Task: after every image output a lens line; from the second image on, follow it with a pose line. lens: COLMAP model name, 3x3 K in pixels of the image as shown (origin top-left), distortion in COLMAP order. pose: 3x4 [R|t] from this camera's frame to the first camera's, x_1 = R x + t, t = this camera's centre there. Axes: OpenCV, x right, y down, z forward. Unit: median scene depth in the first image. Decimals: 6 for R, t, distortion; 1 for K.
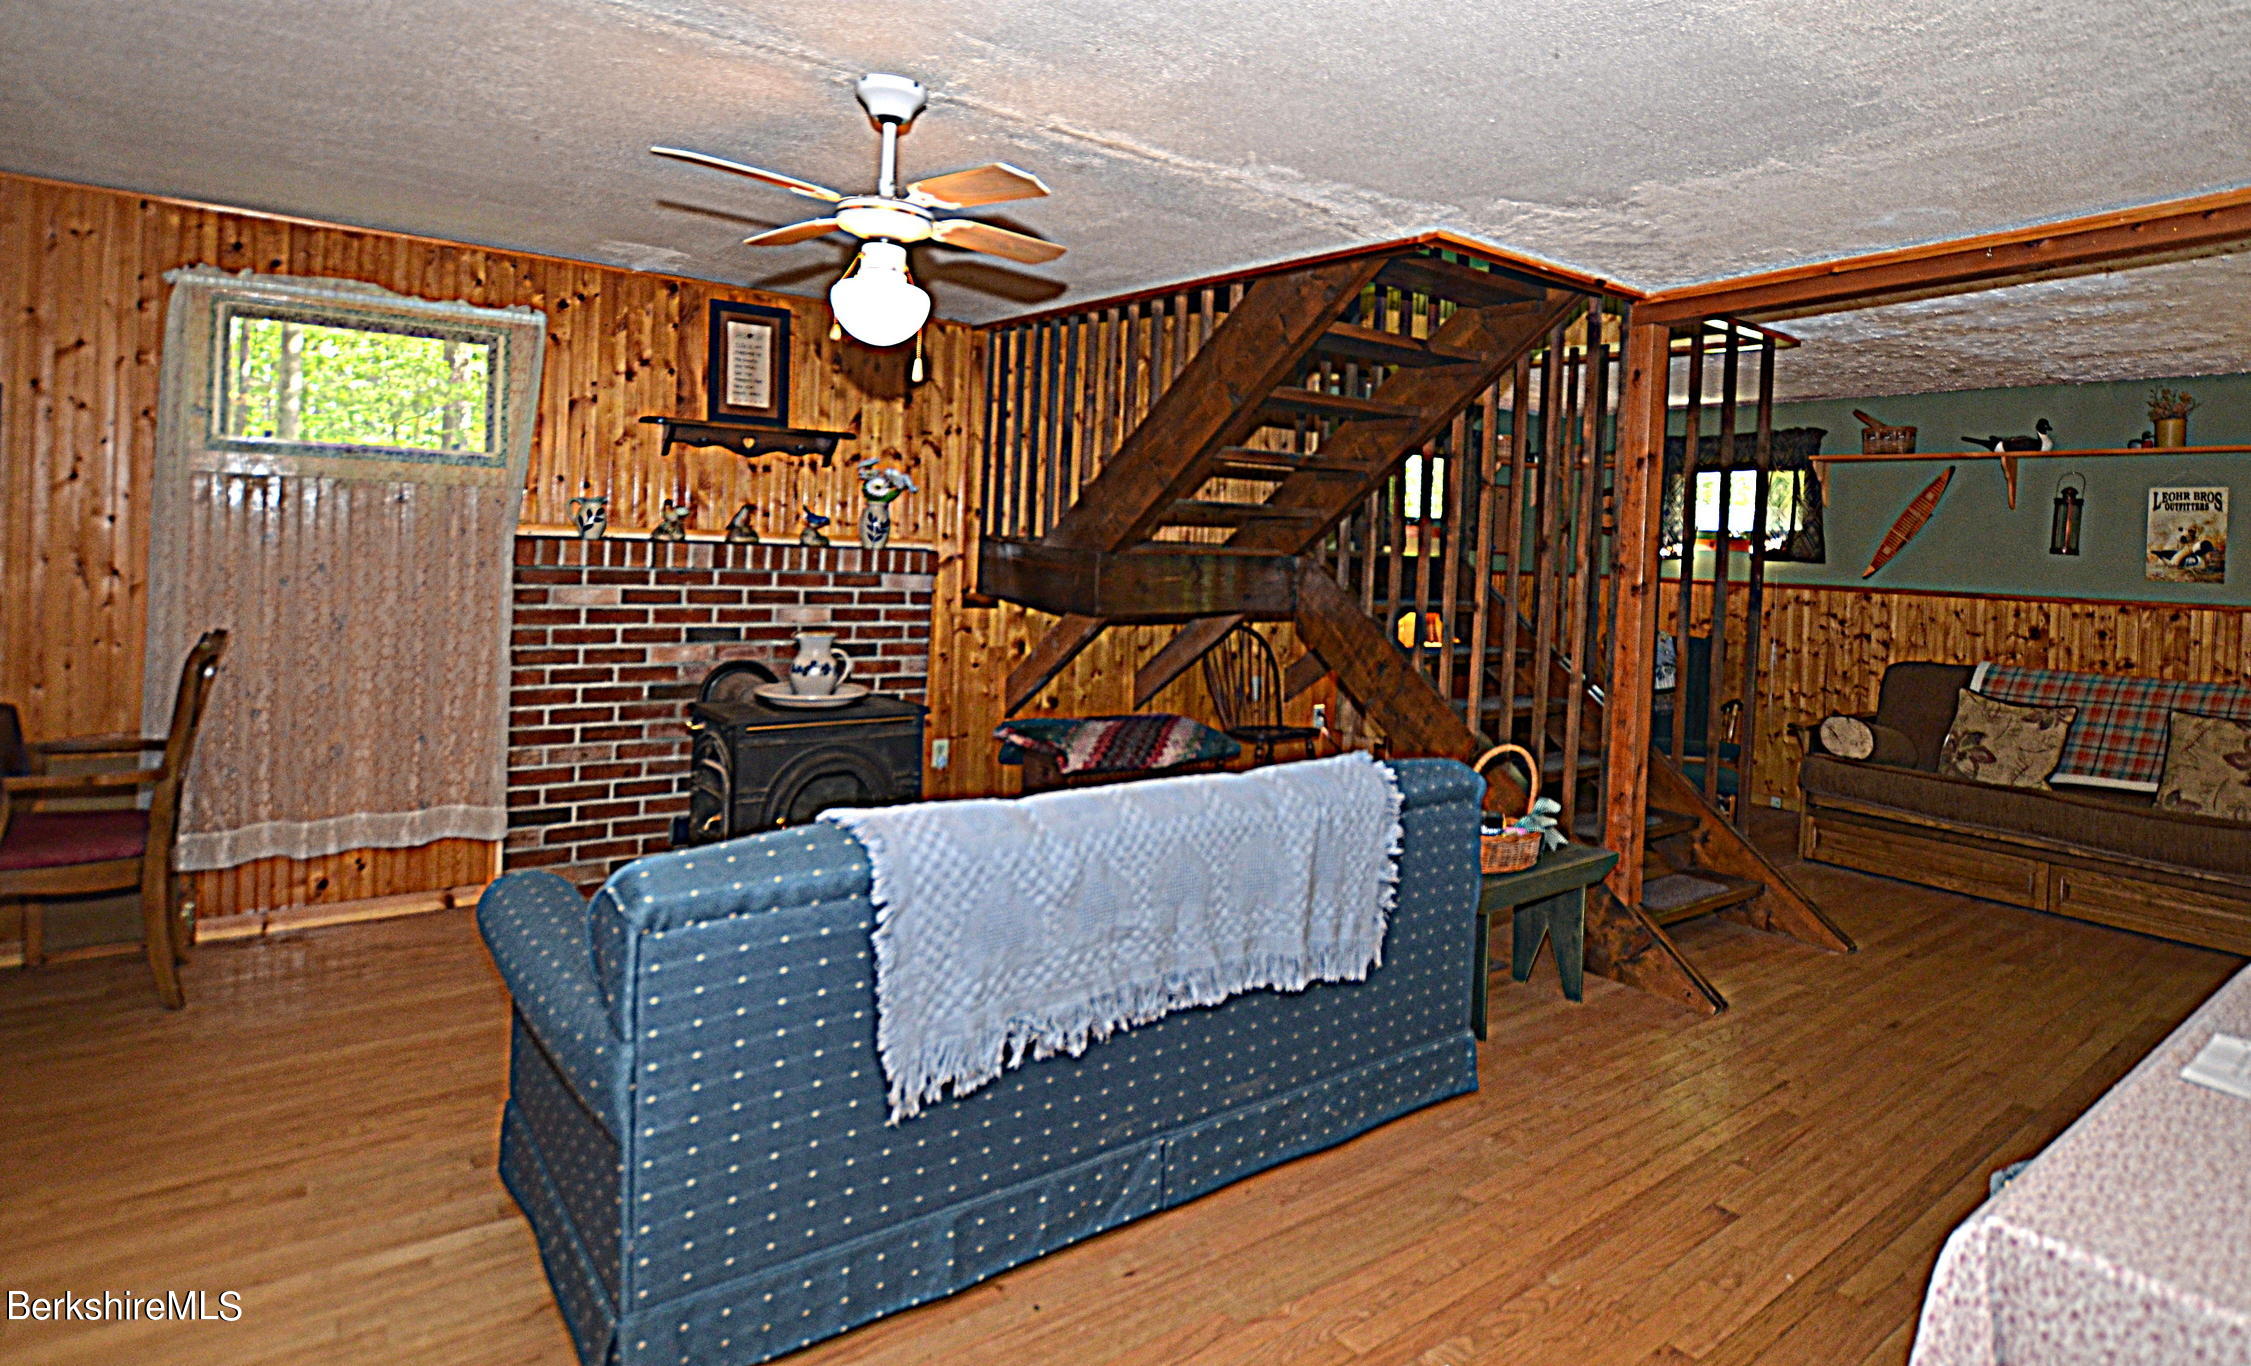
lens RADIAL K [[1212.6, 0, 1209.4], [0, 1212.6, 556.2], [0, 0, 1]] dist [-0.026673, 0.001236]
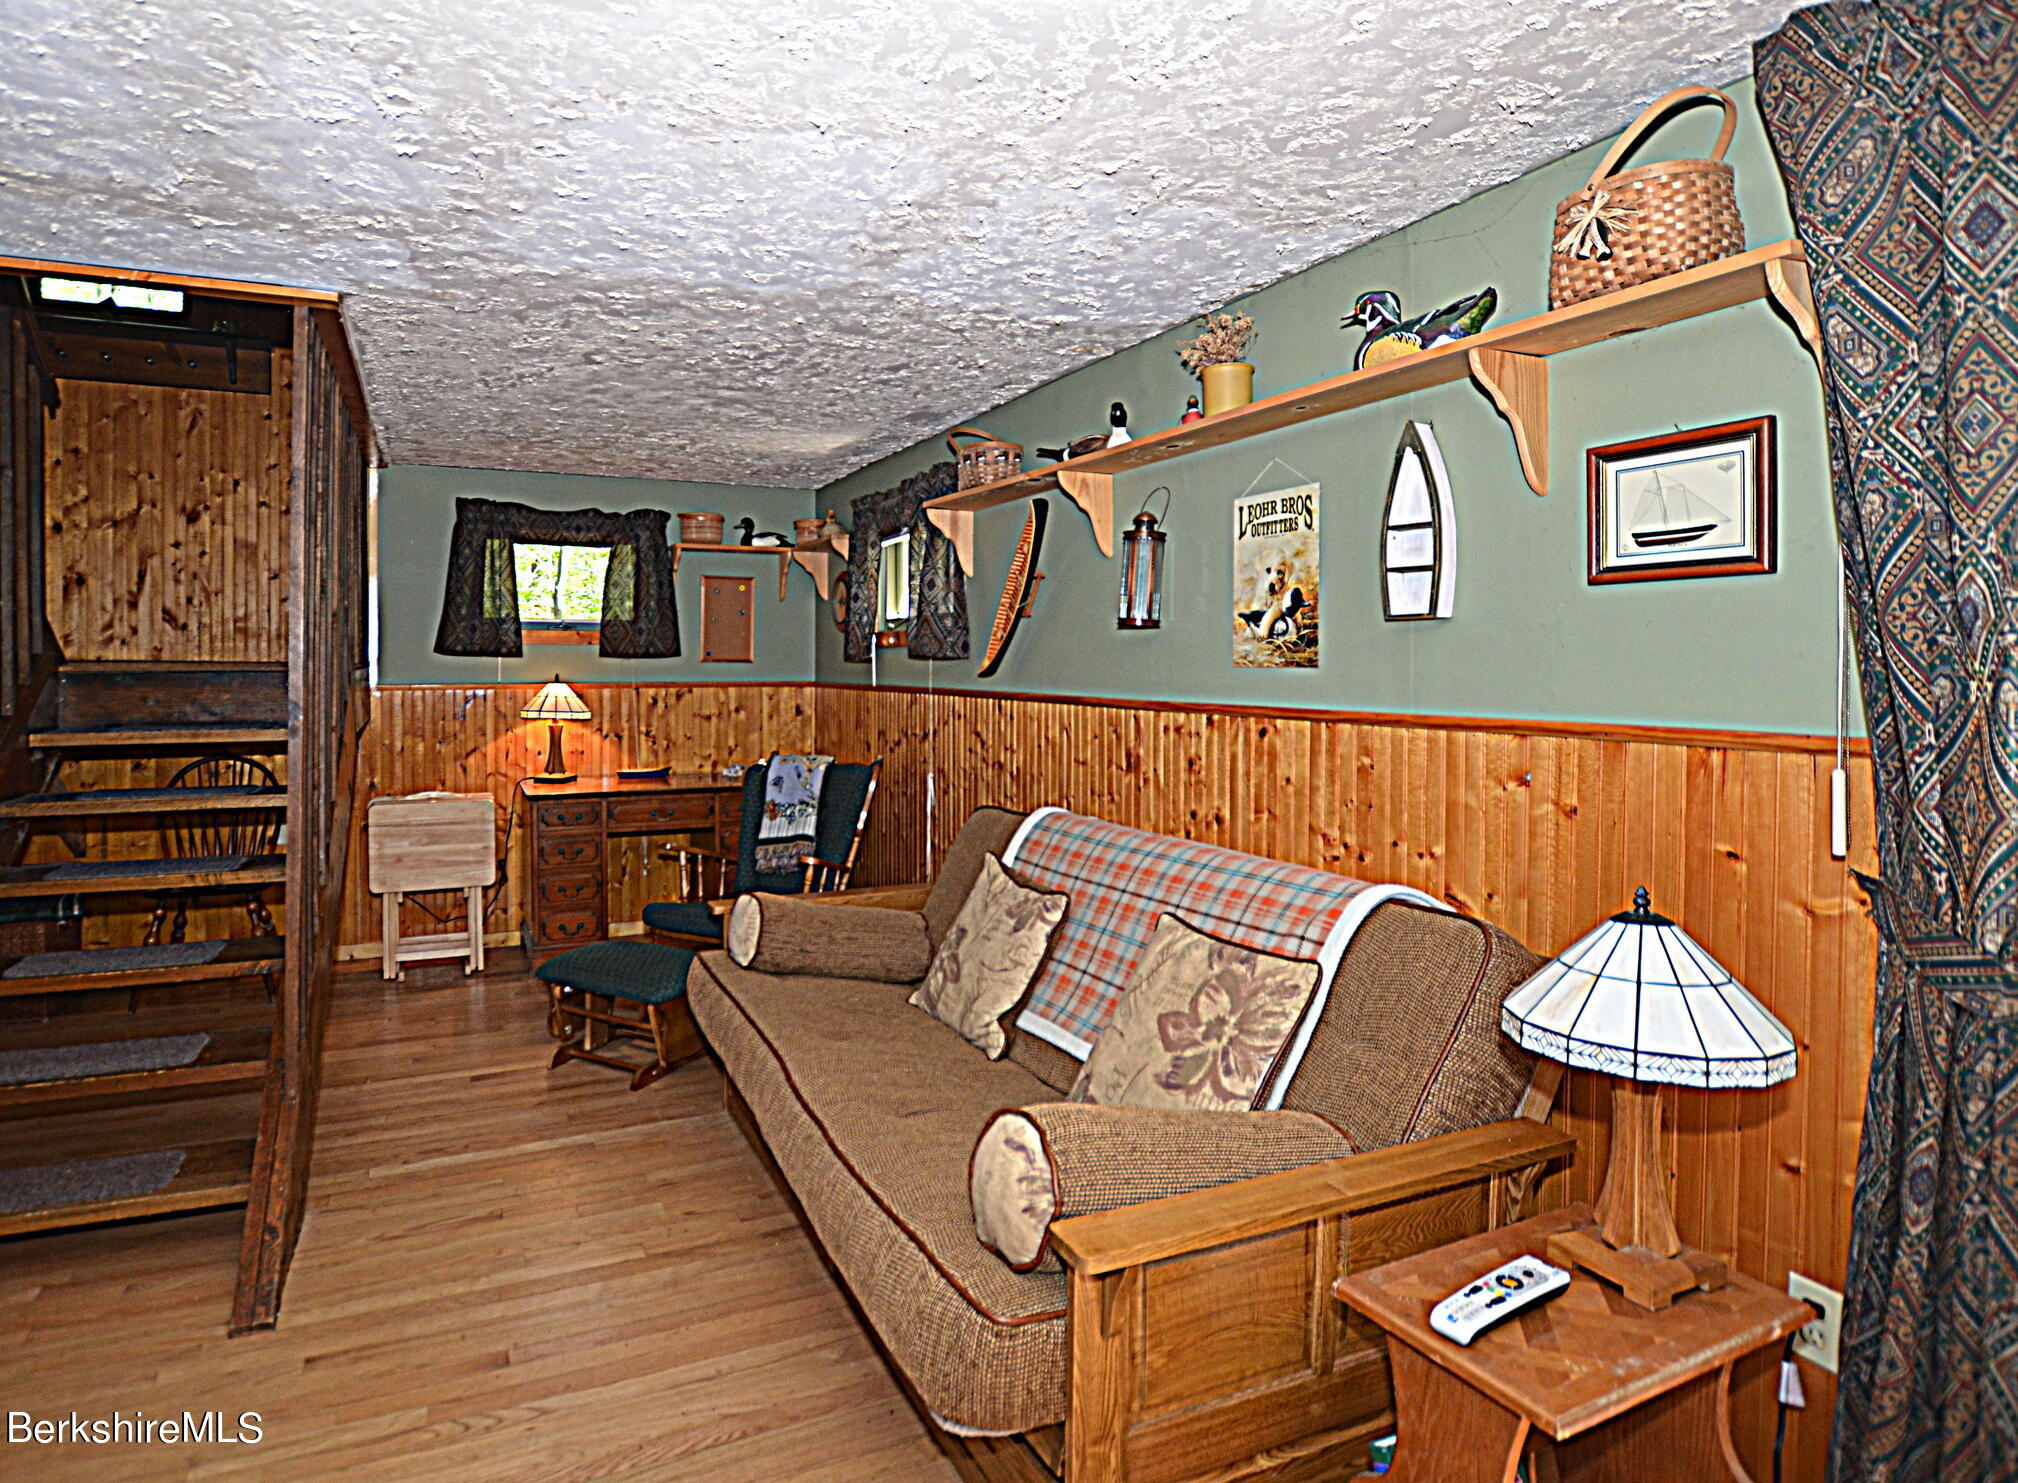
lens RADIAL K [[1144.5, 0, 924.8], [0, 1144.5, 677.2], [0, 0, 1]] dist [-0.008012, -0.002444]
pose [[0.961445, -0.028789, -0.273485, 0.986034], [0.025735, 0.999560, -0.014749, 0.036244], [0.273789, 0.007142, 0.961763, 0.561716]]
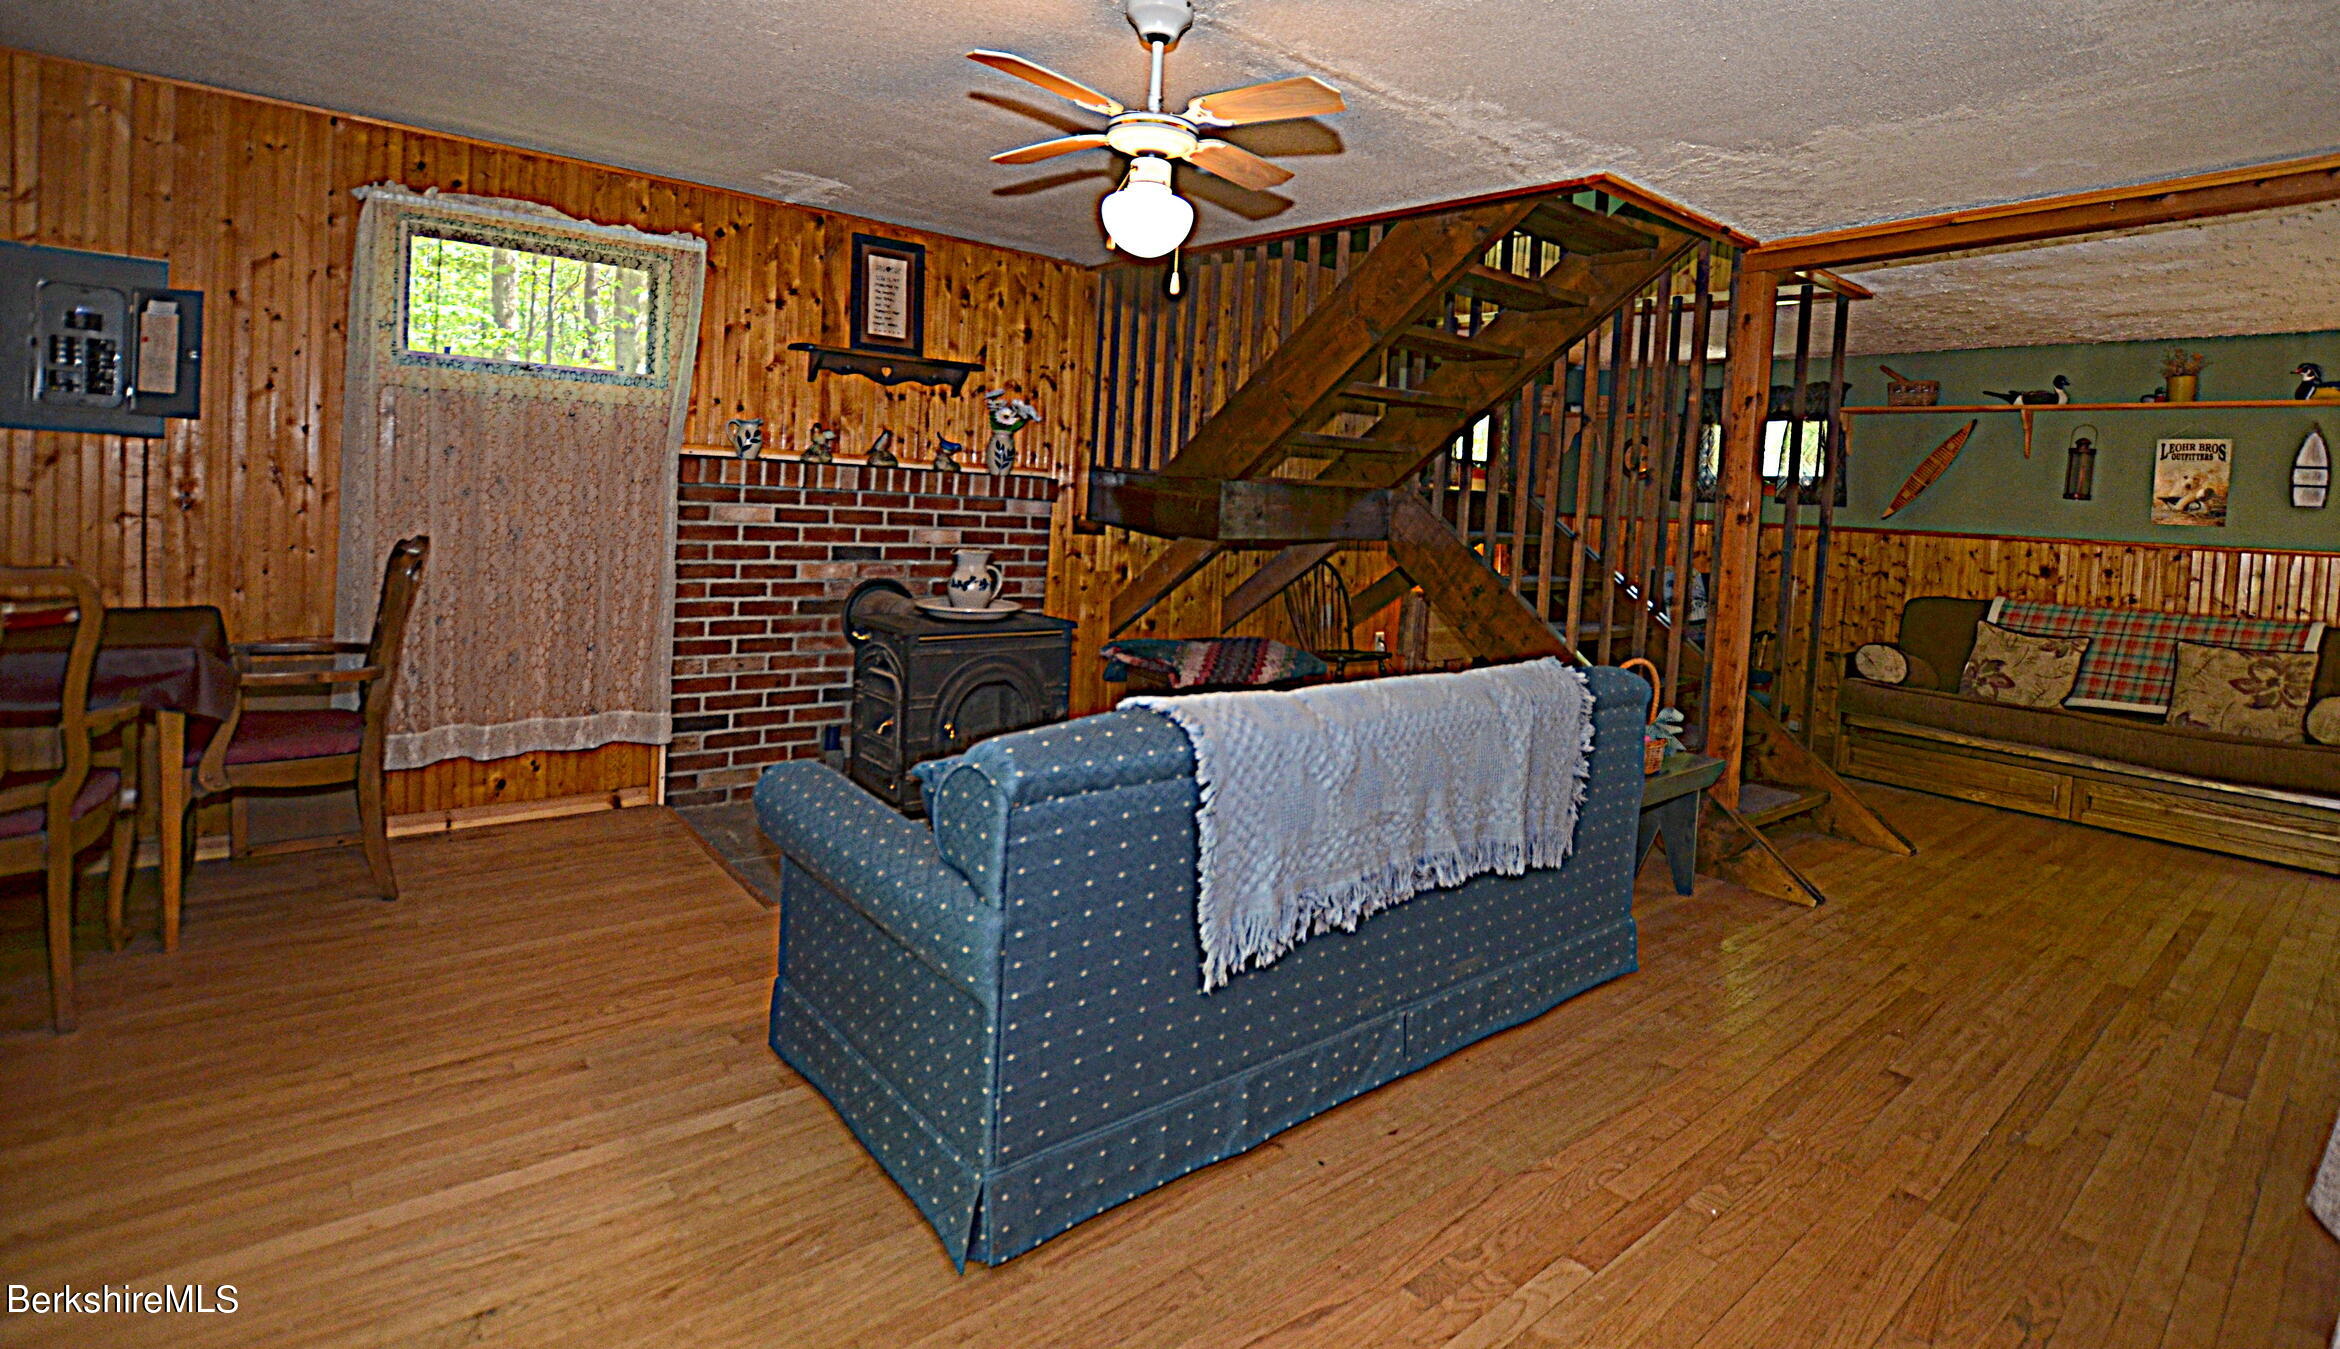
lens RADIAL K [[1124.3, 0, 1210.4], [0, 1124.3, 544.9], [0, 0, 1]] dist [-0.028571, -0.000597]
pose [[0.999484, 0.012303, 0.029687, -0.138444], [-0.013270, 0.999380, 0.032597, 0.022754], [-0.029268, -0.032974, 0.999028, 0.015606]]
